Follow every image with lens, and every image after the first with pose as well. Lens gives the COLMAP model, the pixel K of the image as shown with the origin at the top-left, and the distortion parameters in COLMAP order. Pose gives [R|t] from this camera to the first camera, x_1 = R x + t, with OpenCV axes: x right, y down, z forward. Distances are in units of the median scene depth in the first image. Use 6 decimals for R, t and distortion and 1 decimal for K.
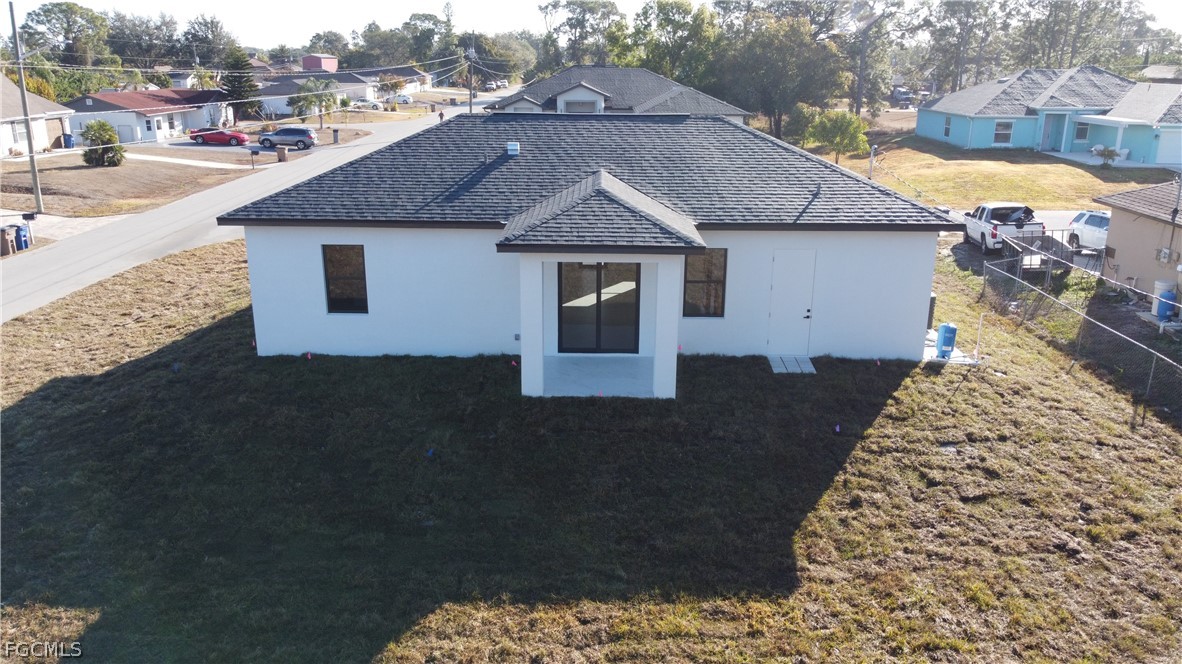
lens RADIAL K [[893.1, 0, 590.3], [0, 893.1, 330.4], [0, 0, 1]] dist [0.000885, -0.004379]
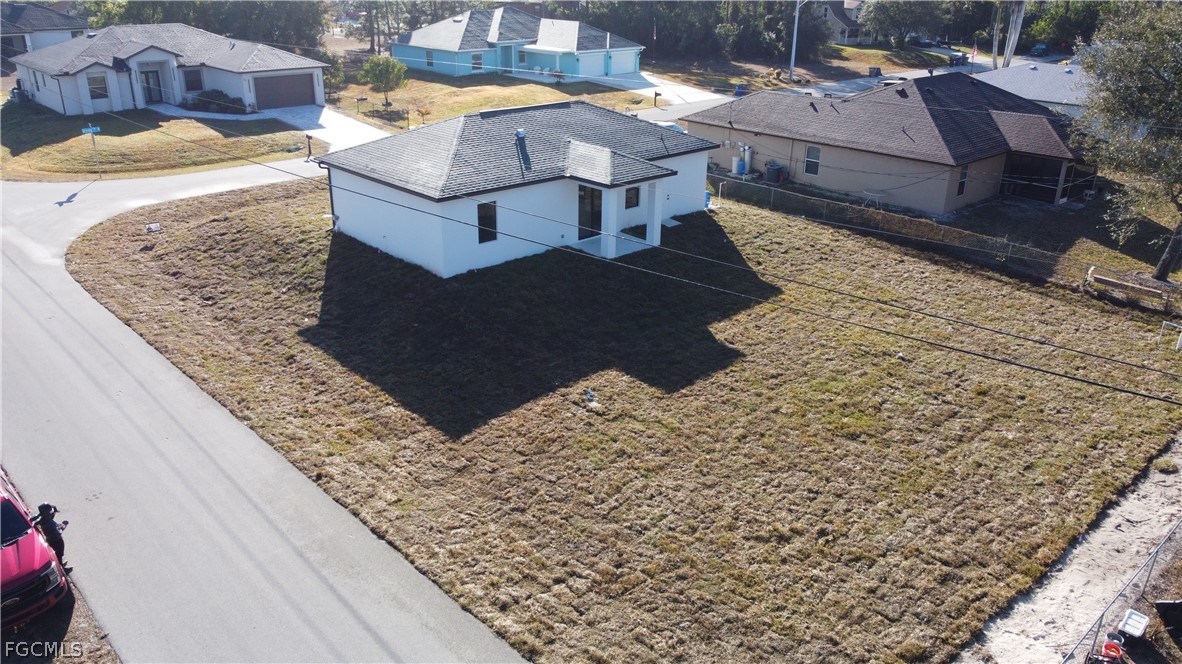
lens RADIAL K [[893.1, 0, 589.9], [0, 893.1, 331.7], [0, 0, 1]] dist [0.000885, -0.004379]
pose [[0.728301, -0.264483, 0.632160, -1.296978], [0.196741, 0.964380, 0.176816, -0.120853], [-0.656408, -0.004403, 0.754393, -0.442732]]
